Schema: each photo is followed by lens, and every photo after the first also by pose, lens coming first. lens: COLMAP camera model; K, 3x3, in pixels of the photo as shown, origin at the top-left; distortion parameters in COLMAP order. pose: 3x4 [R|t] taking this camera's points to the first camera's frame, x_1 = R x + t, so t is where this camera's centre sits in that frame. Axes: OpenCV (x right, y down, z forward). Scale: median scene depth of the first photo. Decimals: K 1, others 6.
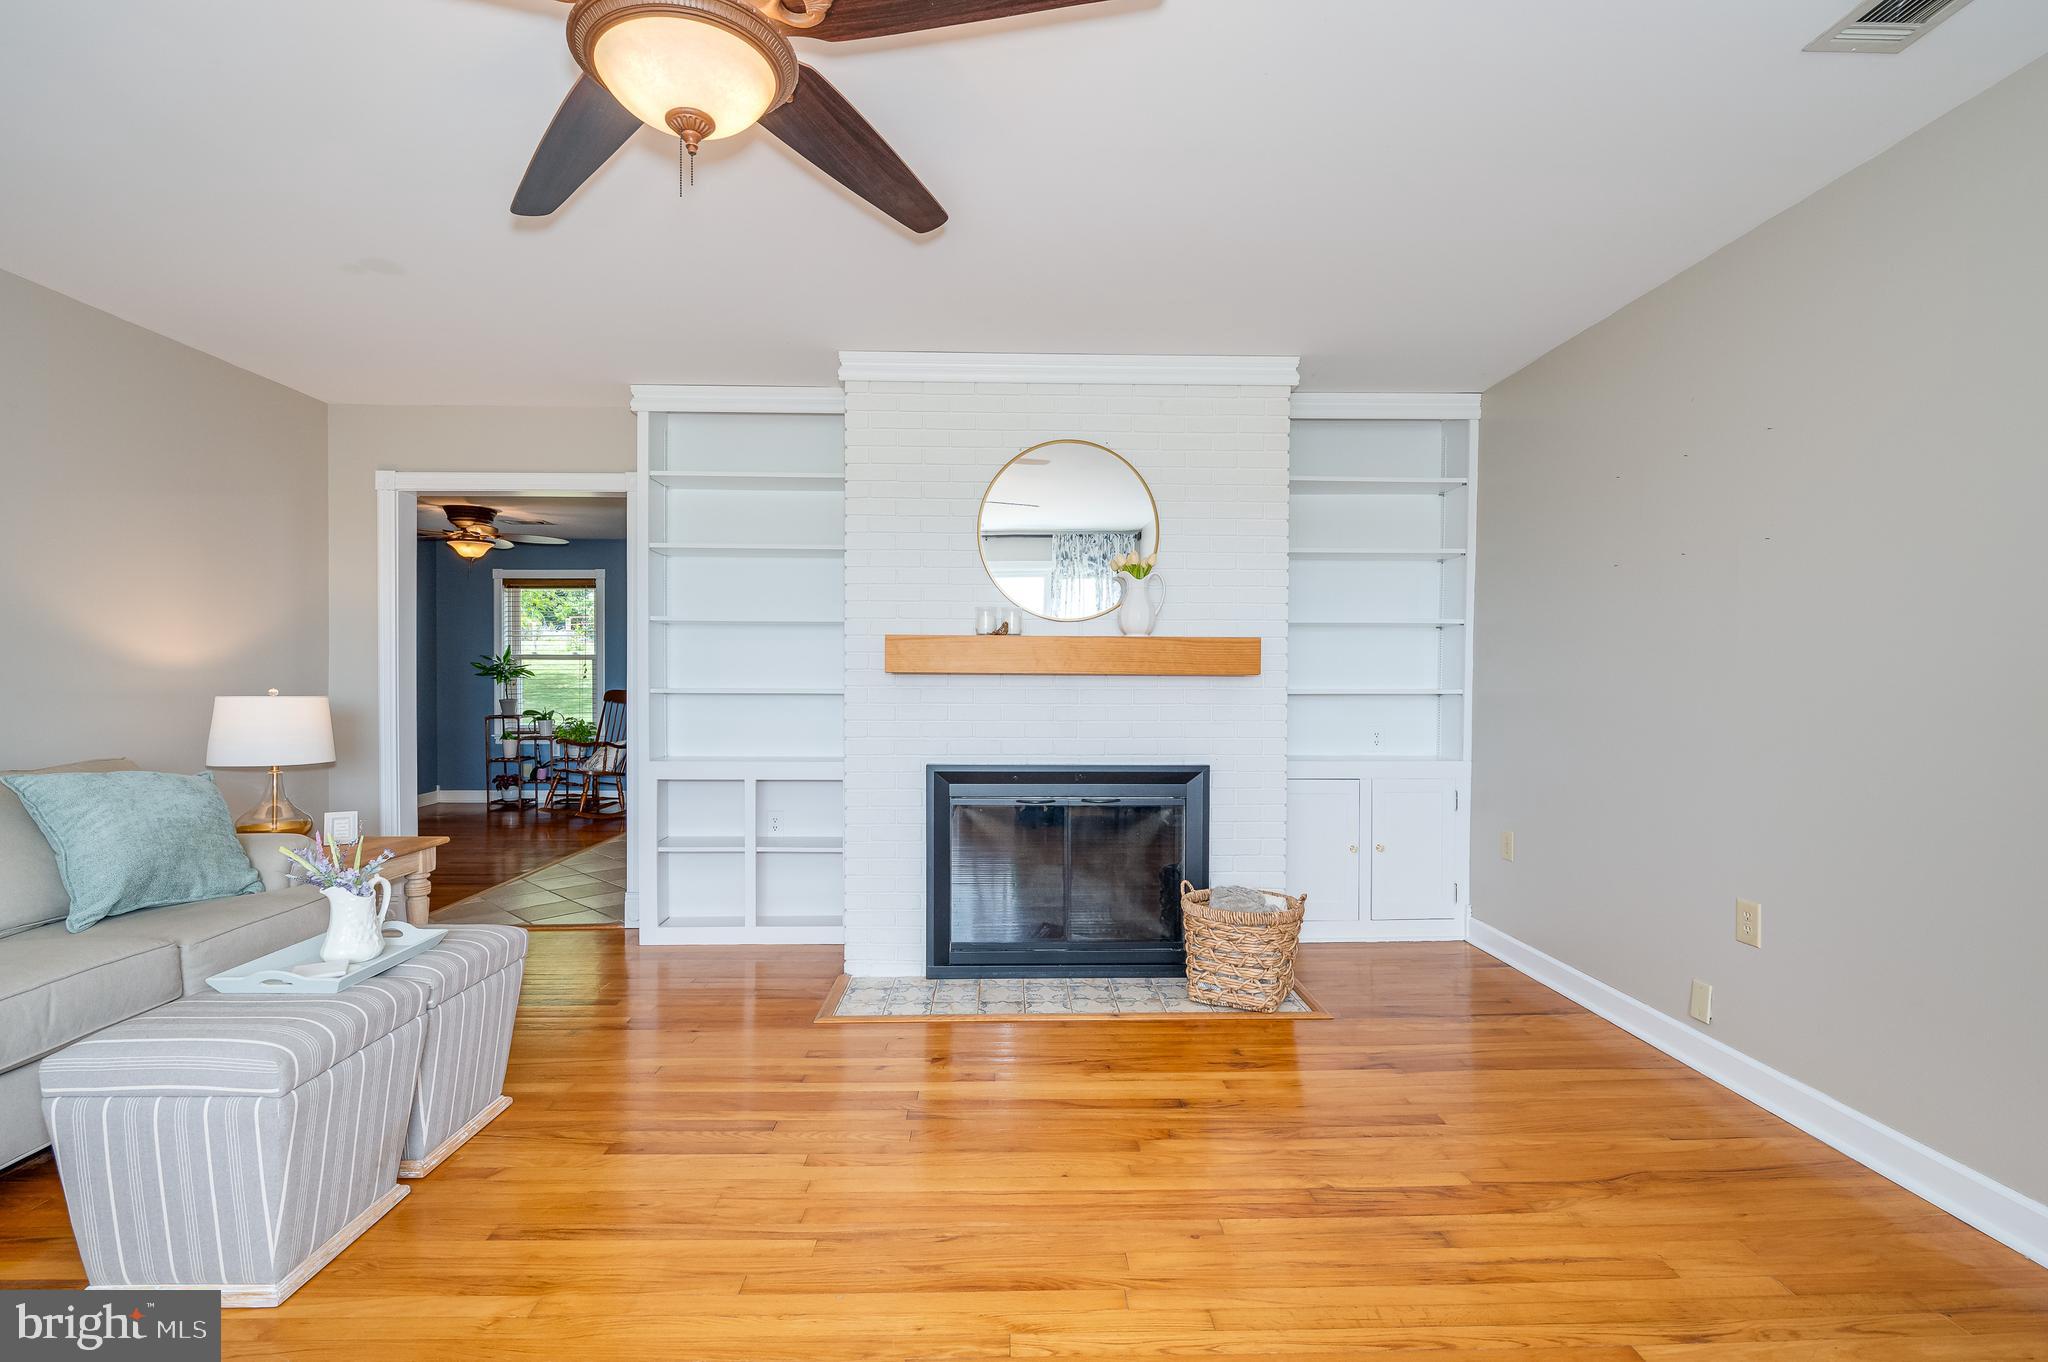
lens RADIAL K [[908.4, 0, 1021.1], [0, 908.4, 690.1], [0, 0, 1]] dist [0.001583, 0.000093]
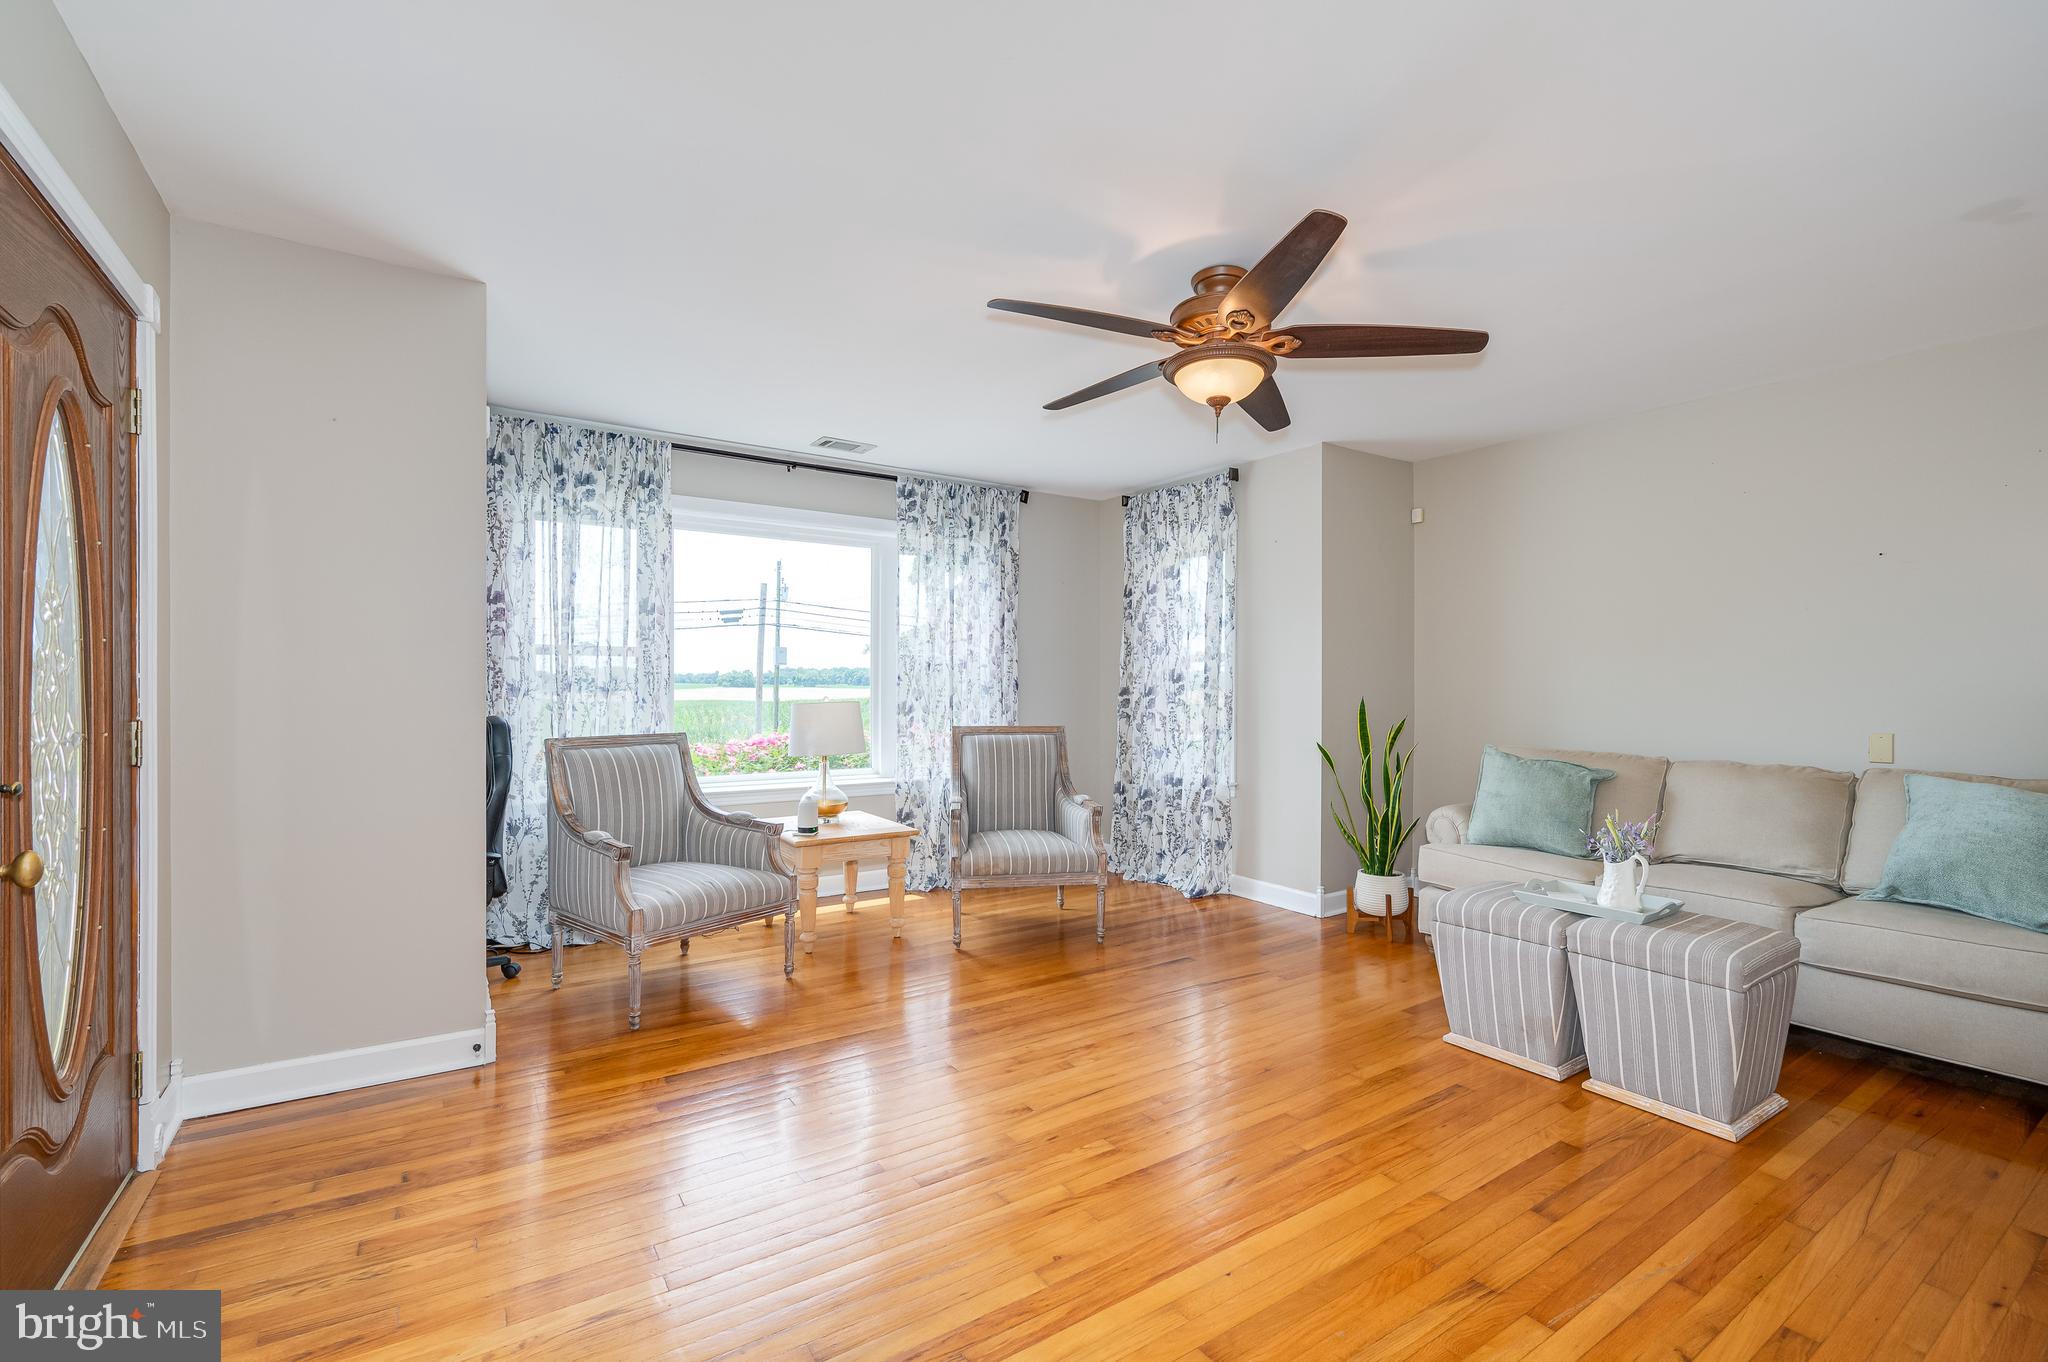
lens RADIAL K [[908.4, 0, 1021.1], [0, 908.4, 690.1], [0, 0, 1]] dist [0.001583, 0.000093]
pose [[-0.843341, -0.004907, -0.537356, 0.428115], [-0.012088, 0.999879, 0.009840, -0.013787], [0.537243, 0.014794, -0.843298, 1.018960]]
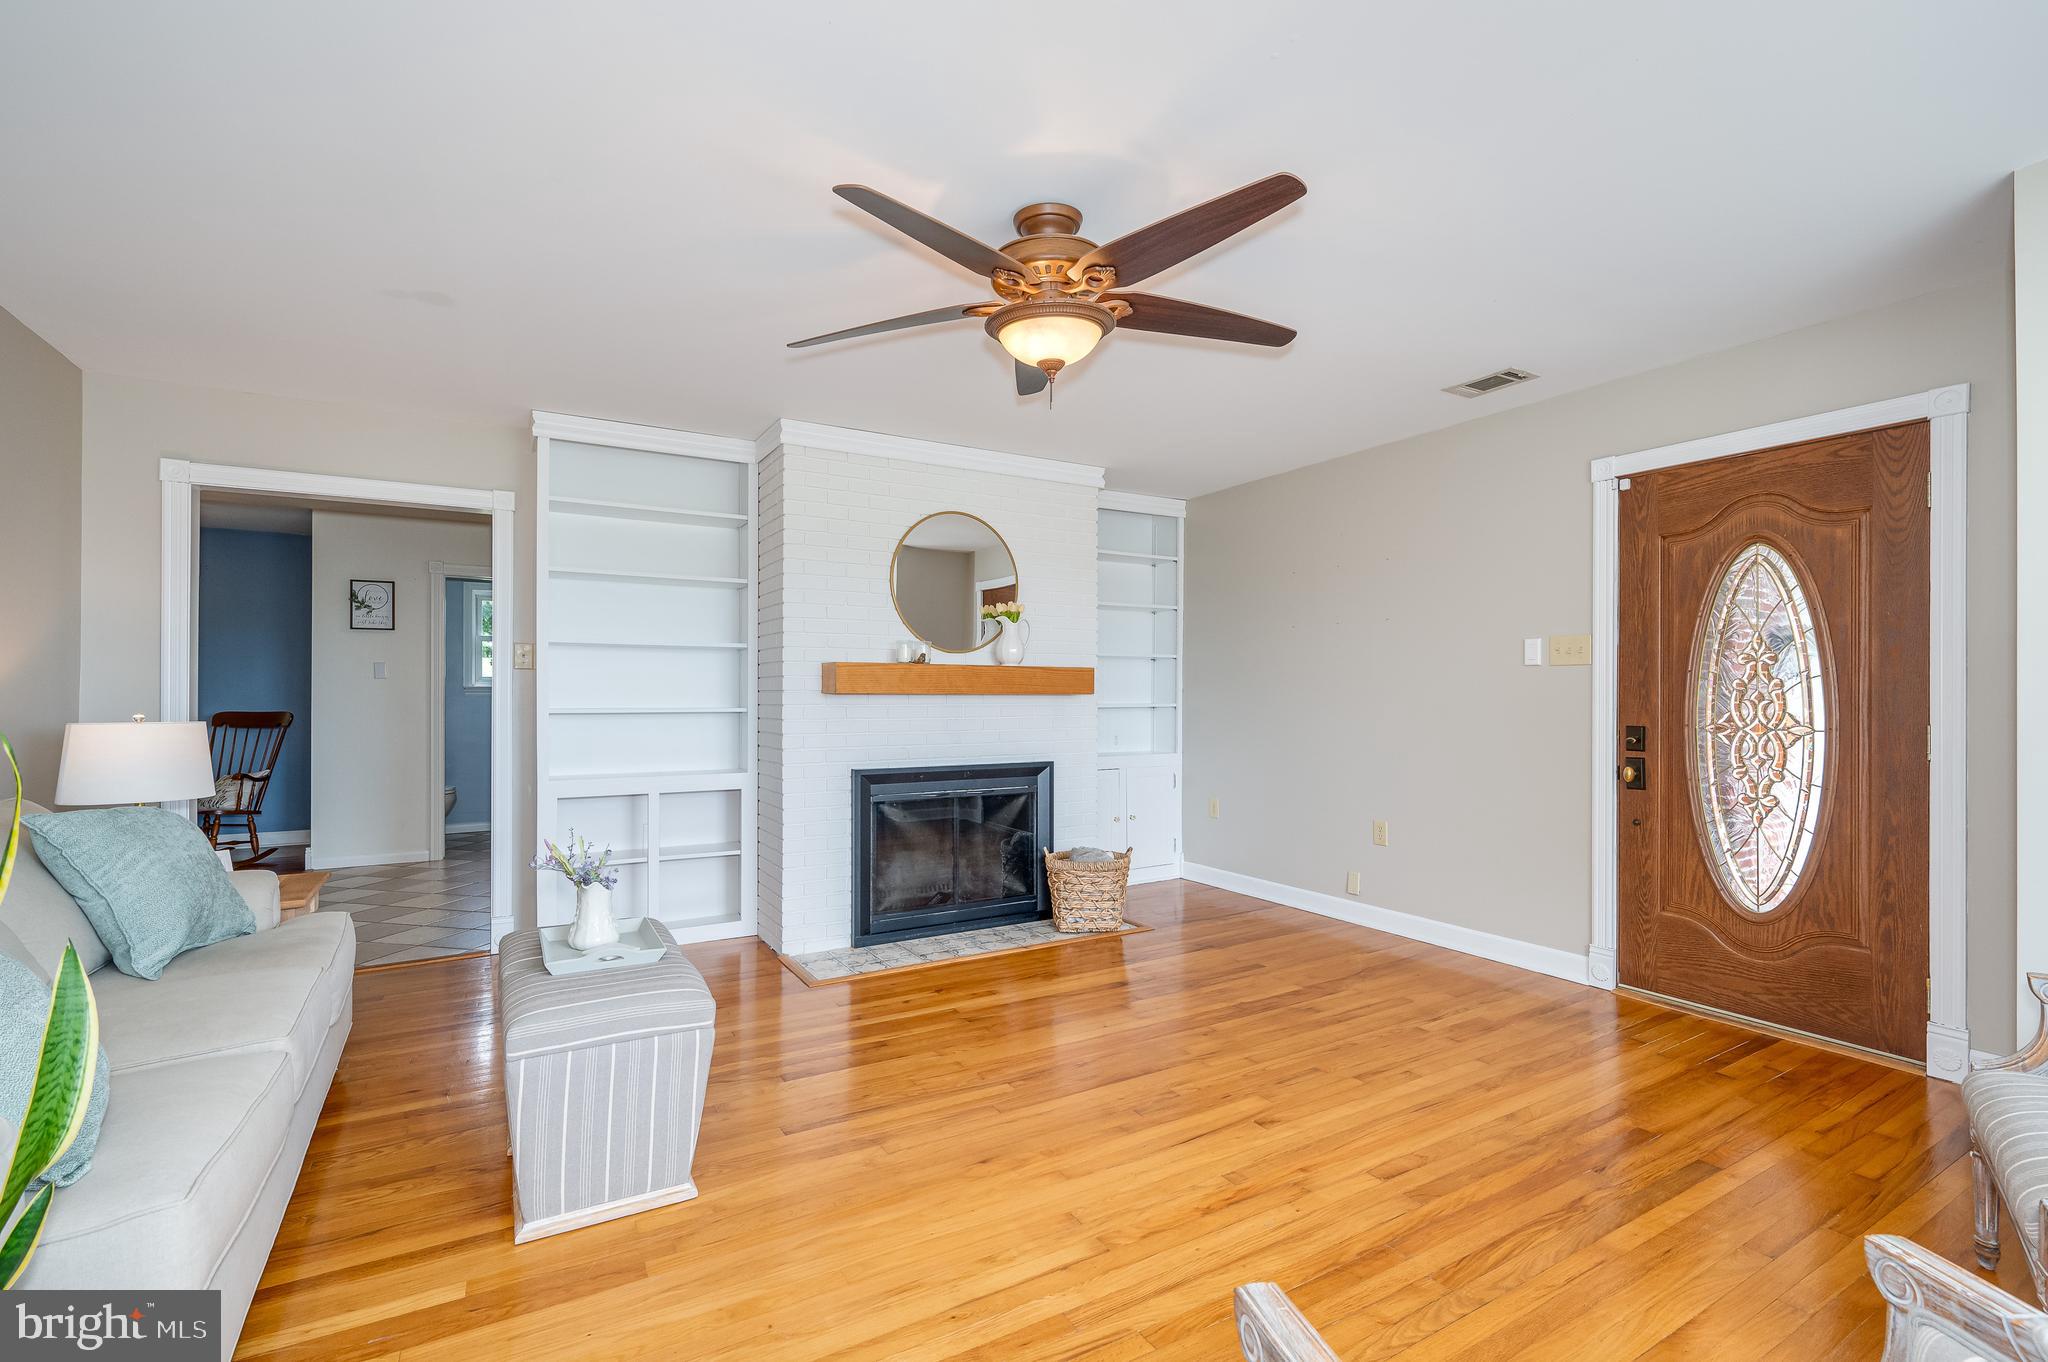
lens RADIAL K [[908.4, 0, 1021.1], [0, 908.4, 690.1], [0, 0, 1]] dist [0.001583, 0.000093]
pose [[0.875458, -0.000553, 0.483294, -0.513435], [0.008429, 0.999865, -0.014124, -0.004652], [-0.483221, 0.016439, 0.875344, -0.171258]]
